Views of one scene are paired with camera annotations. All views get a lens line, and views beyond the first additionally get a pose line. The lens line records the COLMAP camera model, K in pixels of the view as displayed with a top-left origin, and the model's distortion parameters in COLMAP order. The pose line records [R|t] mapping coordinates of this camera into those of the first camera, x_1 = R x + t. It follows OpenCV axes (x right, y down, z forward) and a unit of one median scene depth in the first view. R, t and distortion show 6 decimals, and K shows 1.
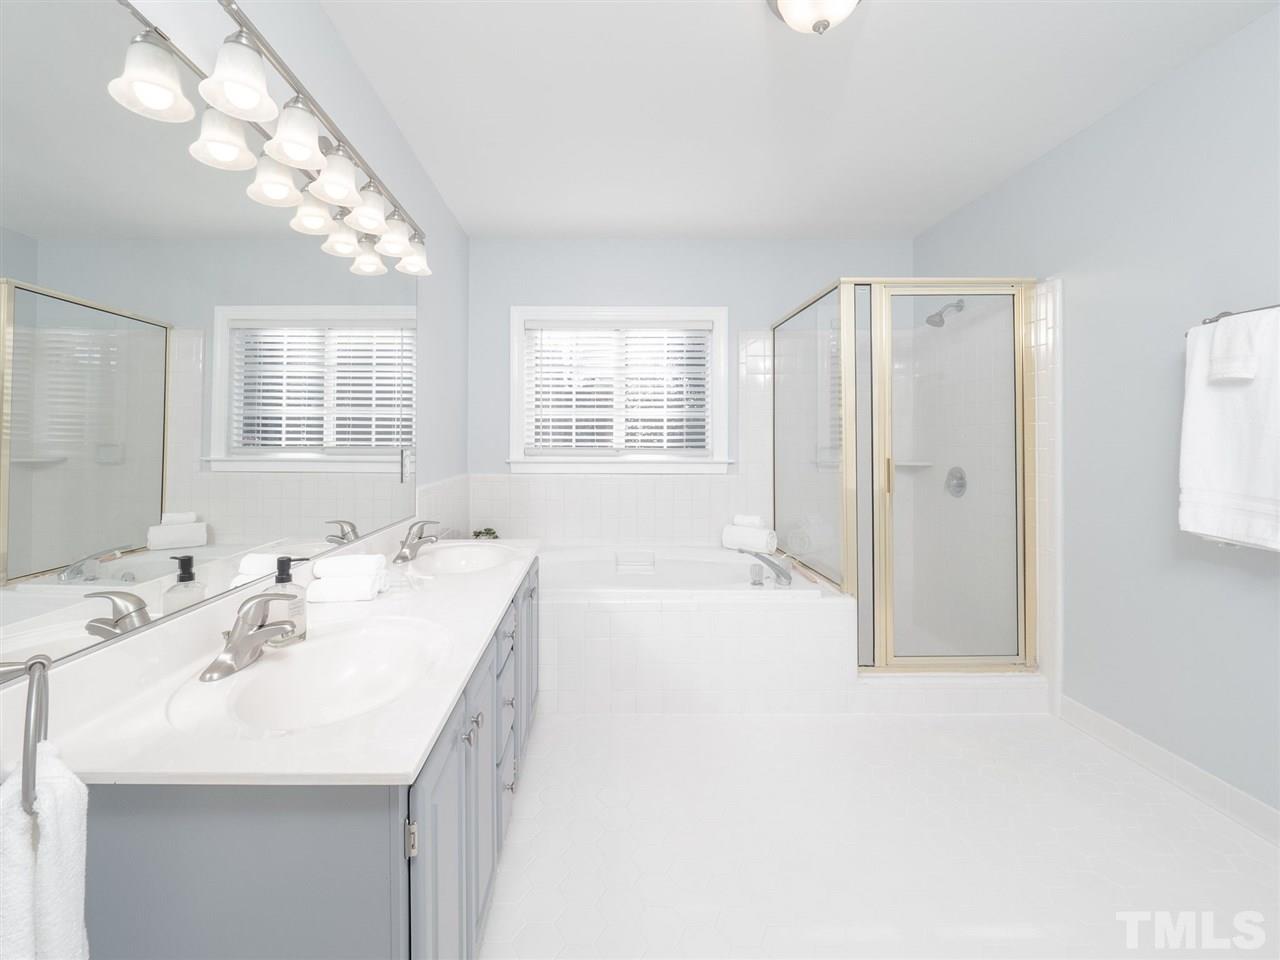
lens RADIAL K [[523.8, 0, 638.6], [0, 523.8, 420.5], [0, 0, 1]] dist [-0.011756, -0.000157]
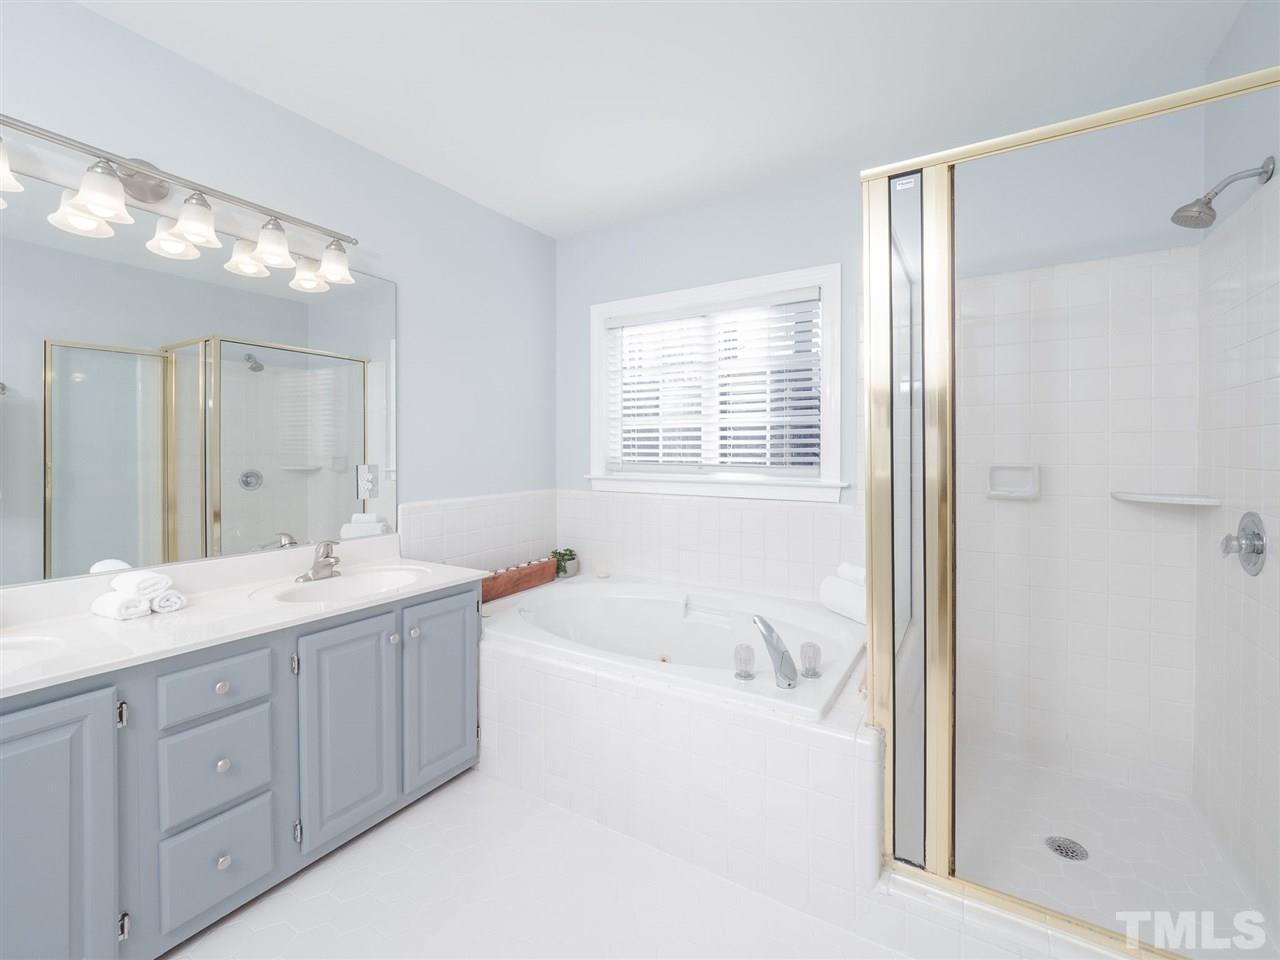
lens RADIAL K [[548.1, 0, 647.2], [0, 548.1, 442.4], [0, 0, 1]] dist [-0.012314, -0.000507]
pose [[0.855239, -0.009193, -0.518153, 0.322684], [0.022084, 0.999581, 0.018718, 0.001811], [0.517763, -0.027451, 0.855083, 0.236971]]
